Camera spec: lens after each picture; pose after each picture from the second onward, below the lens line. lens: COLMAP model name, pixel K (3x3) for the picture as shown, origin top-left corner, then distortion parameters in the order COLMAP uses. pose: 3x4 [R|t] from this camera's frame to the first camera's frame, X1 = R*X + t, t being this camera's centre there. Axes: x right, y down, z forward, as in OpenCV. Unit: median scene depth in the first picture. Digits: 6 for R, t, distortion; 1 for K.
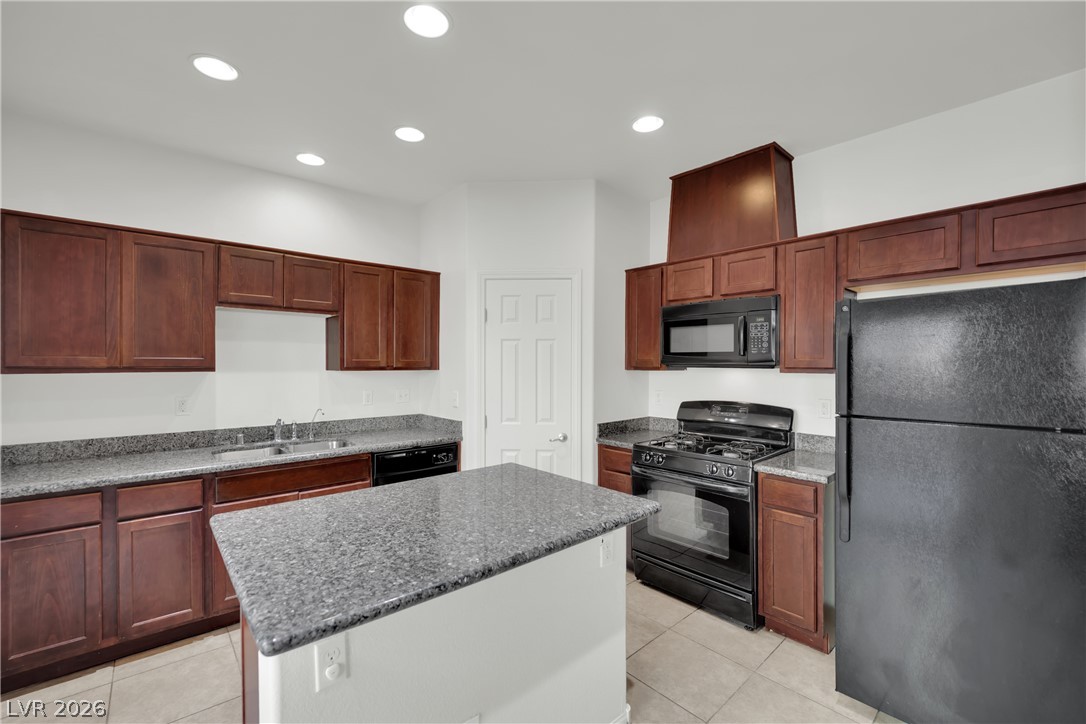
lens RADIAL K [[449.6, 0, 542.0], [0, 449.6, 362.0], [0, 0, 1]] dist [-0.012802, 0.000055]
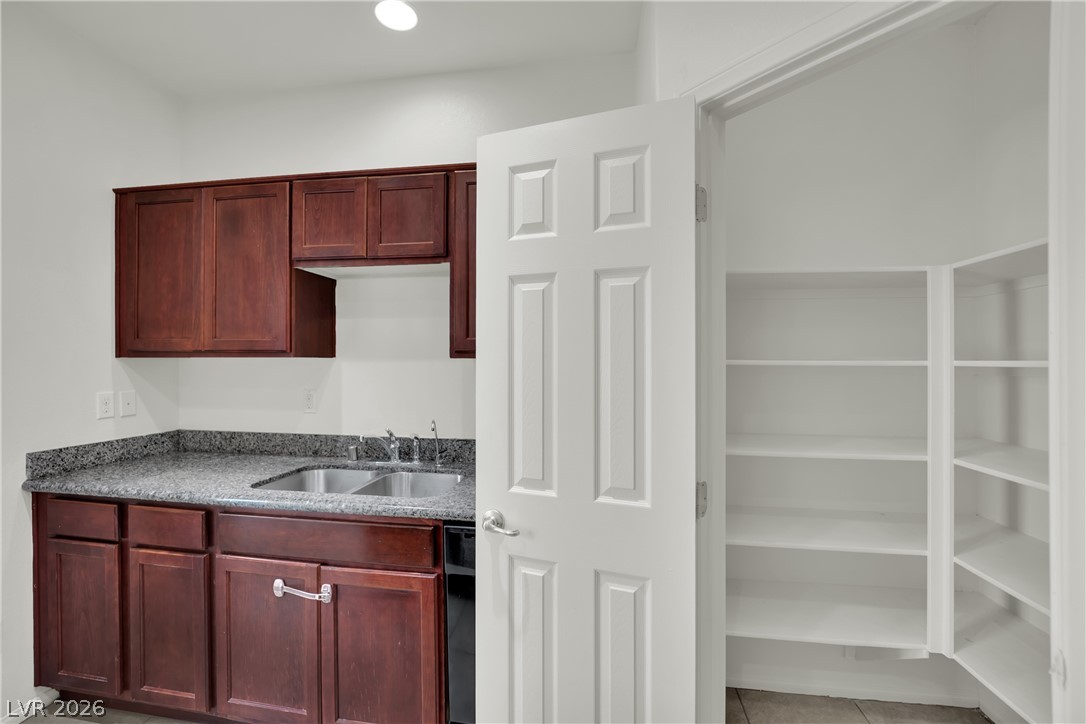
lens RADIAL K [[449.6, 0, 536.4], [0, 449.6, 359.0], [0, 0, 1]] dist [-0.012802, 0.000055]
pose [[0.638397, -0.003709, -0.769698, 0.075193], [-0.000913, 0.999984, -0.005576, 0.025588], [0.769706, 0.004263, 0.638384, 0.779118]]
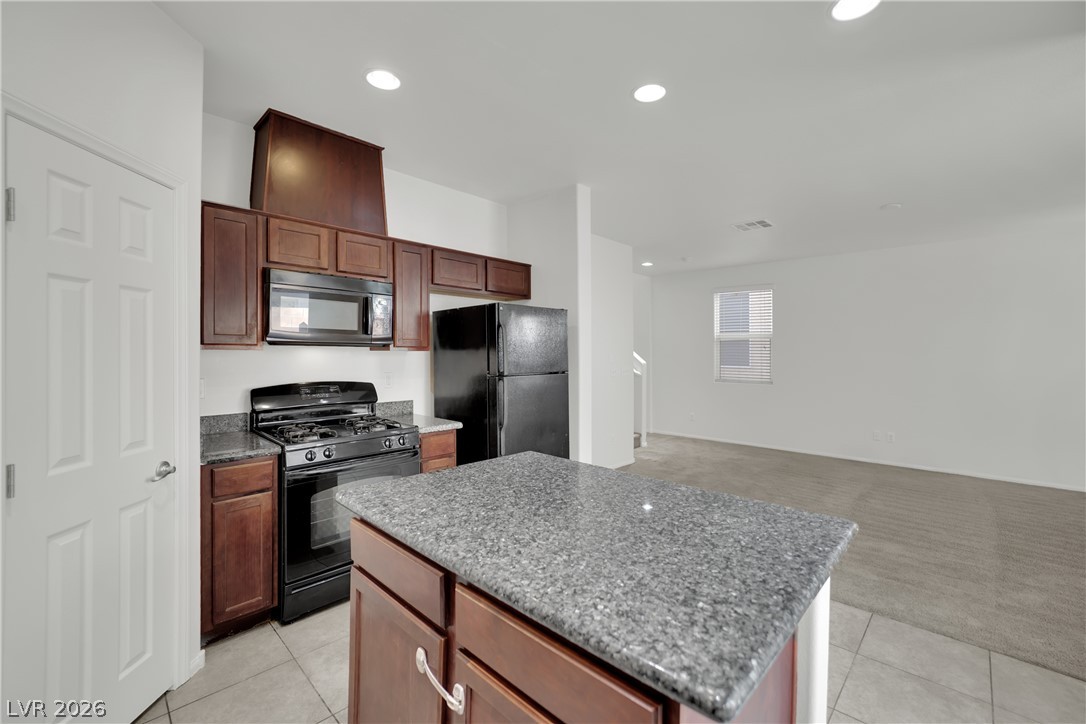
lens RADIAL K [[449.6, 0, 539.3], [0, 449.6, 357.4], [0, 0, 1]] dist [-0.012802, 0.000055]
pose [[-0.080800, -0.009525, 0.996685, -0.610655], [-0.009080, 0.999920, 0.008820, 0.023777], [-0.996689, -0.008337, -0.080880, 0.660201]]
